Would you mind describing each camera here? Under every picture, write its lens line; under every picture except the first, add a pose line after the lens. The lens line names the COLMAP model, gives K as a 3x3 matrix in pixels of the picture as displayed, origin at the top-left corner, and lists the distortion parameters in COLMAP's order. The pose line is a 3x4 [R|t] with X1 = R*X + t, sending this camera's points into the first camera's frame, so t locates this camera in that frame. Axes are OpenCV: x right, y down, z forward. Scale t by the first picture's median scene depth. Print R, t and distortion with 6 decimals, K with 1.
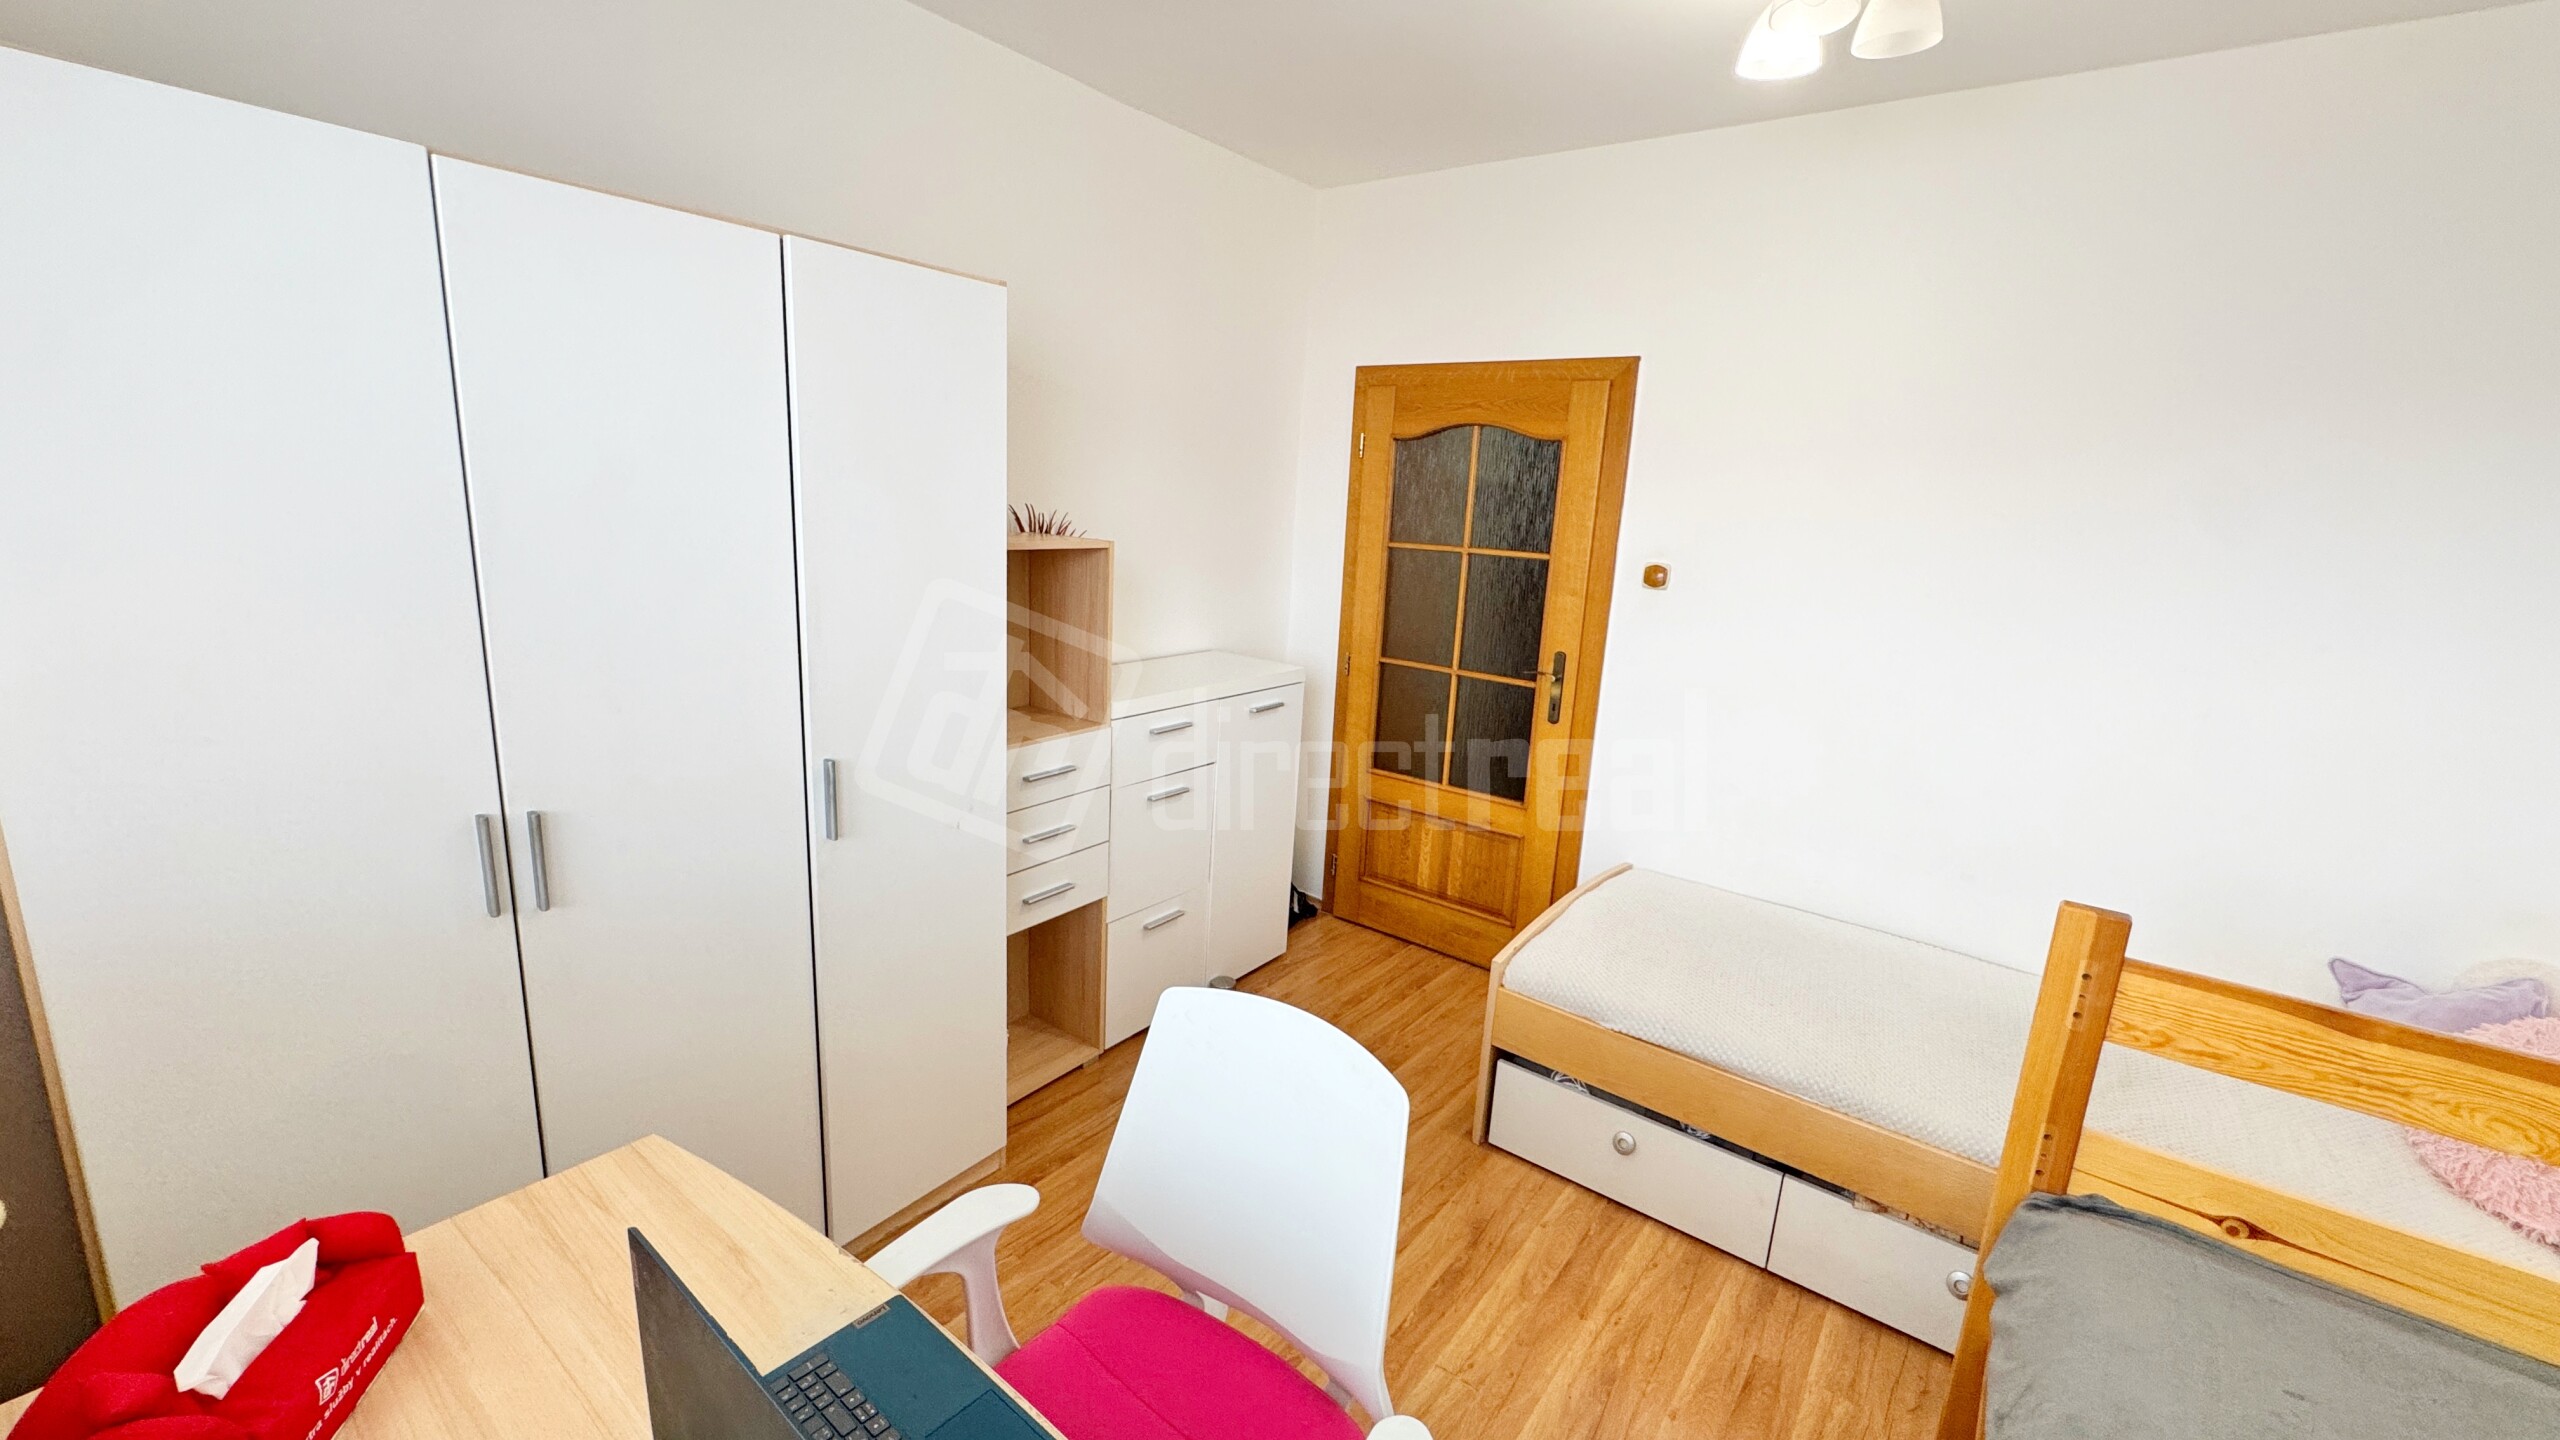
lens RADIAL K [[1023.6, 0, 1279.9], [0, 1023.6, 718.7], [0, 0, 1]] dist [-0.002934, 0.000050]
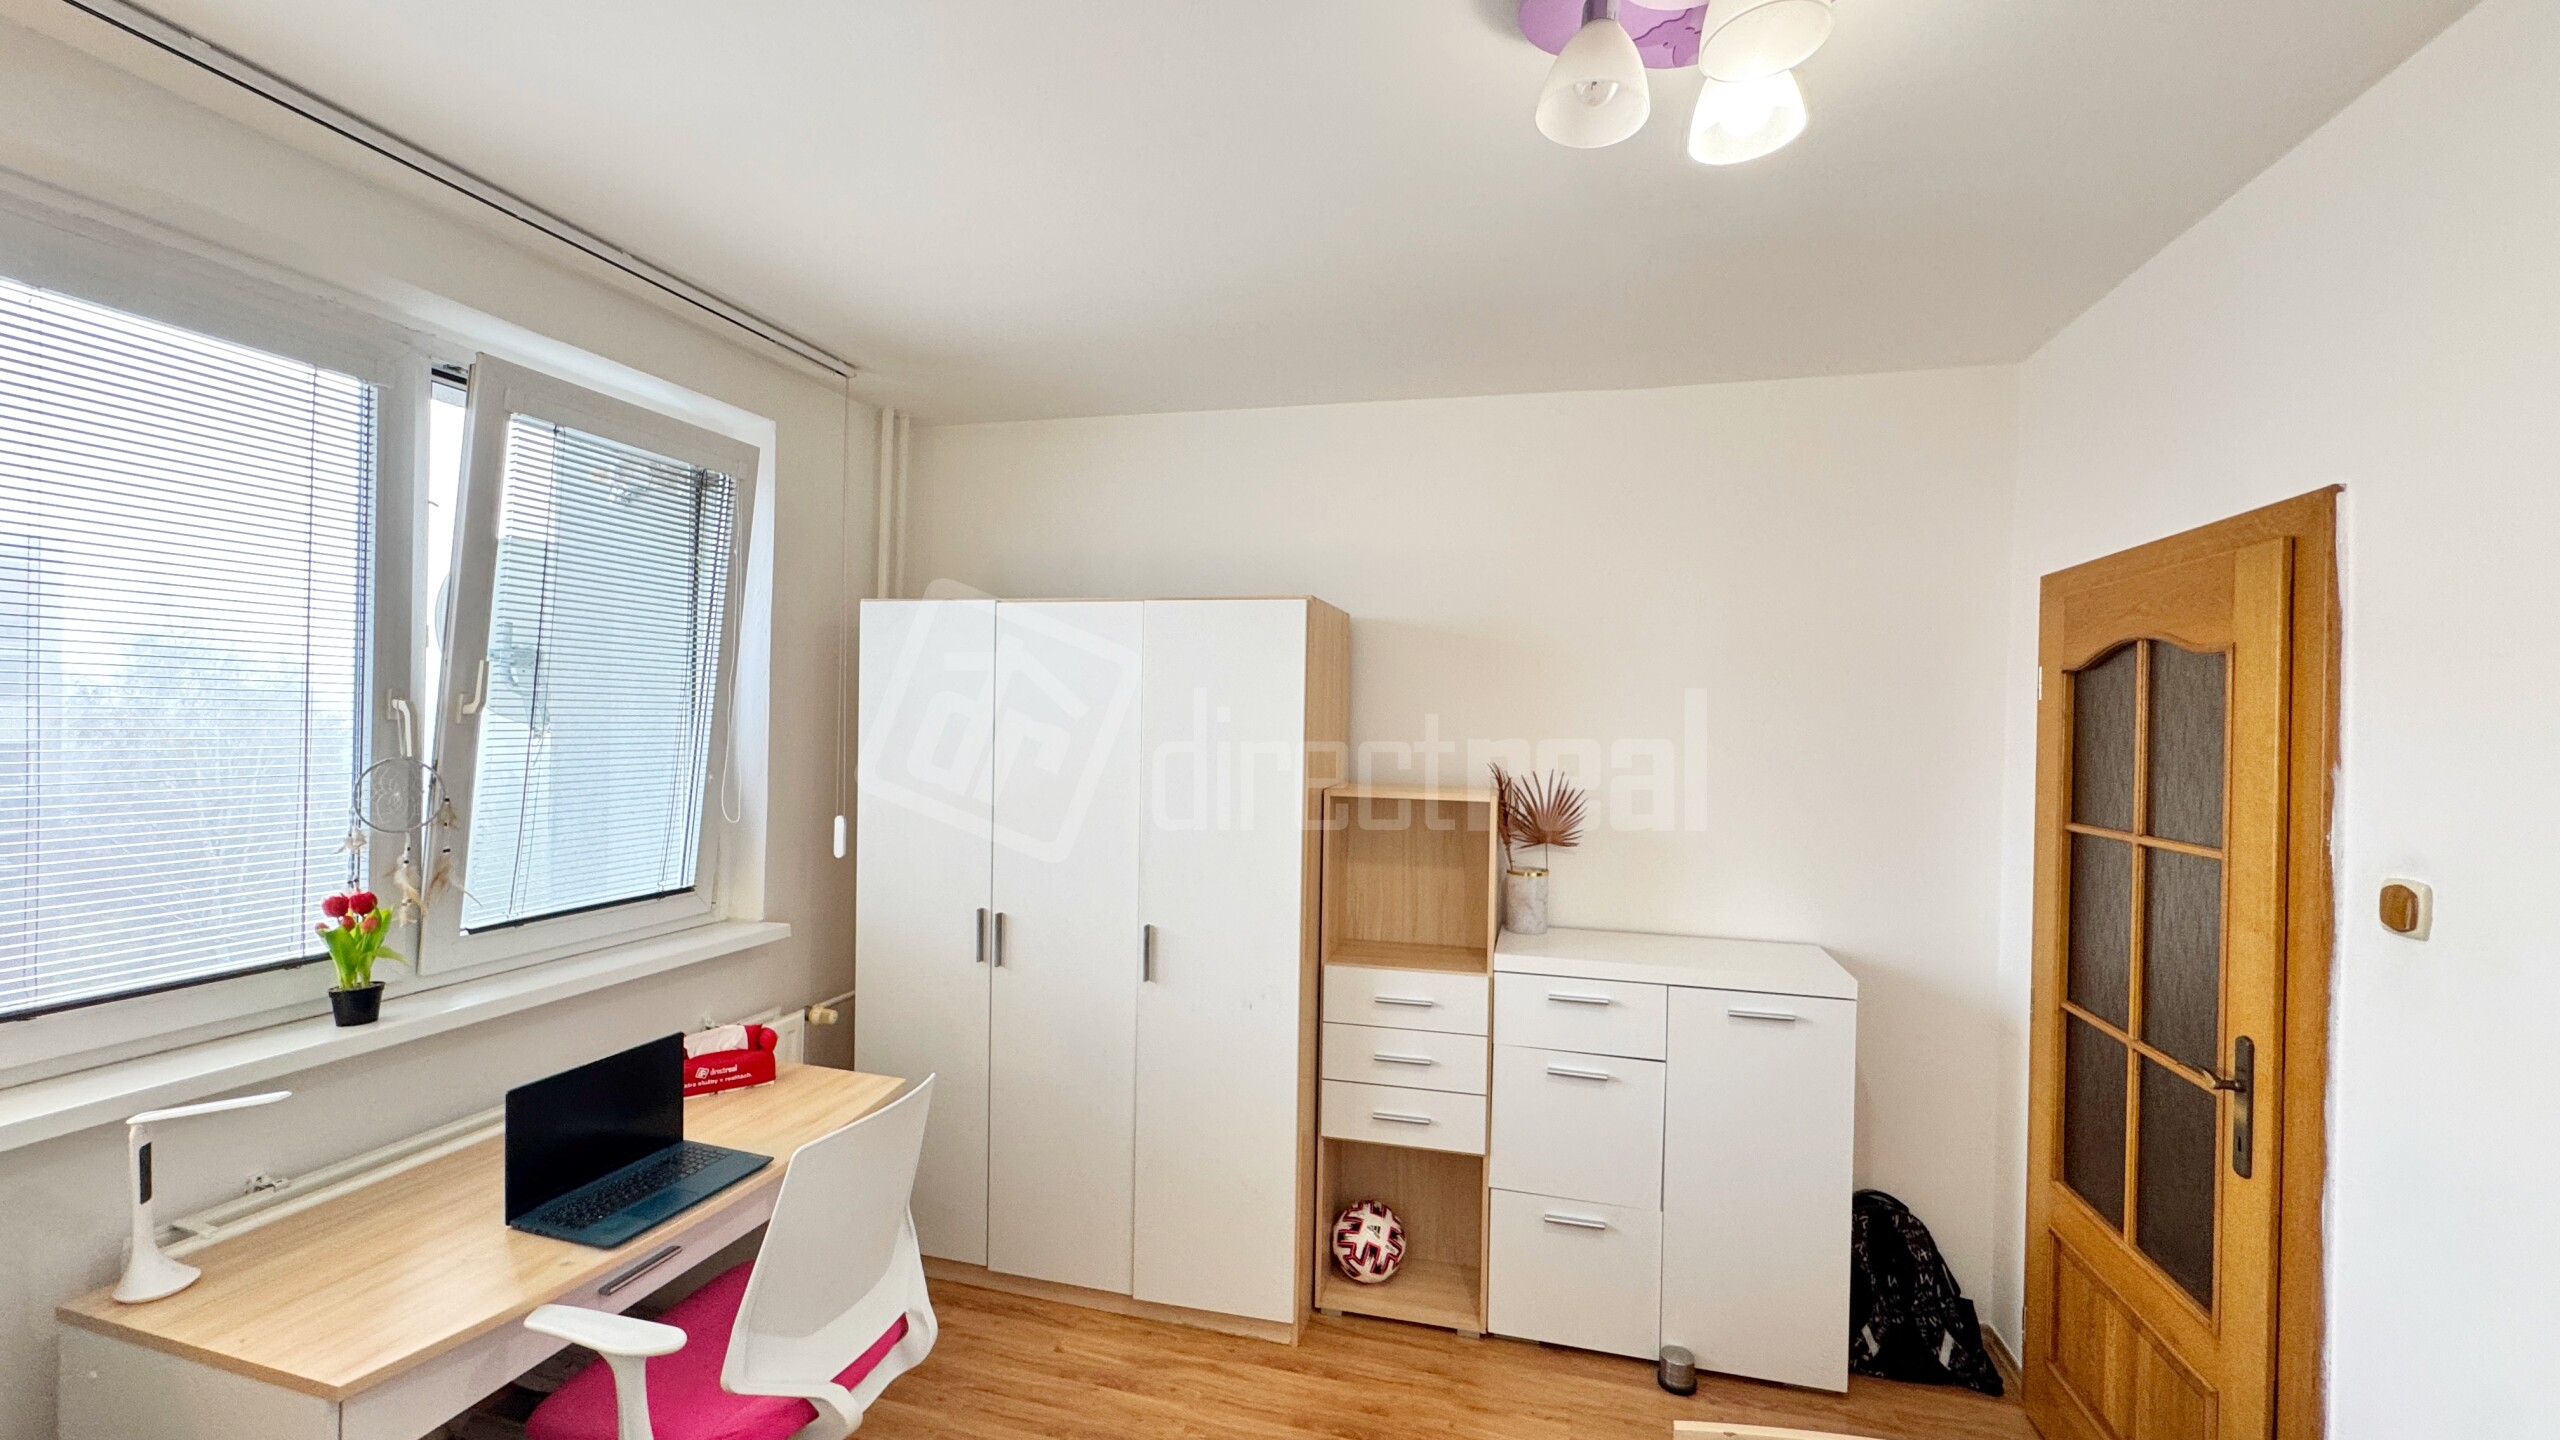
lens RADIAL K [[1023.6, 0, 1279.9], [0, 1023.6, 718.7], [0, 0, 1]] dist [-0.002934, 0.000050]
pose [[0.376499, -0.044322, -0.925356, 0.617513], [-0.203442, 0.970517, -0.129259, -0.058277], [0.903803, 0.236922, 0.356382, 0.343955]]
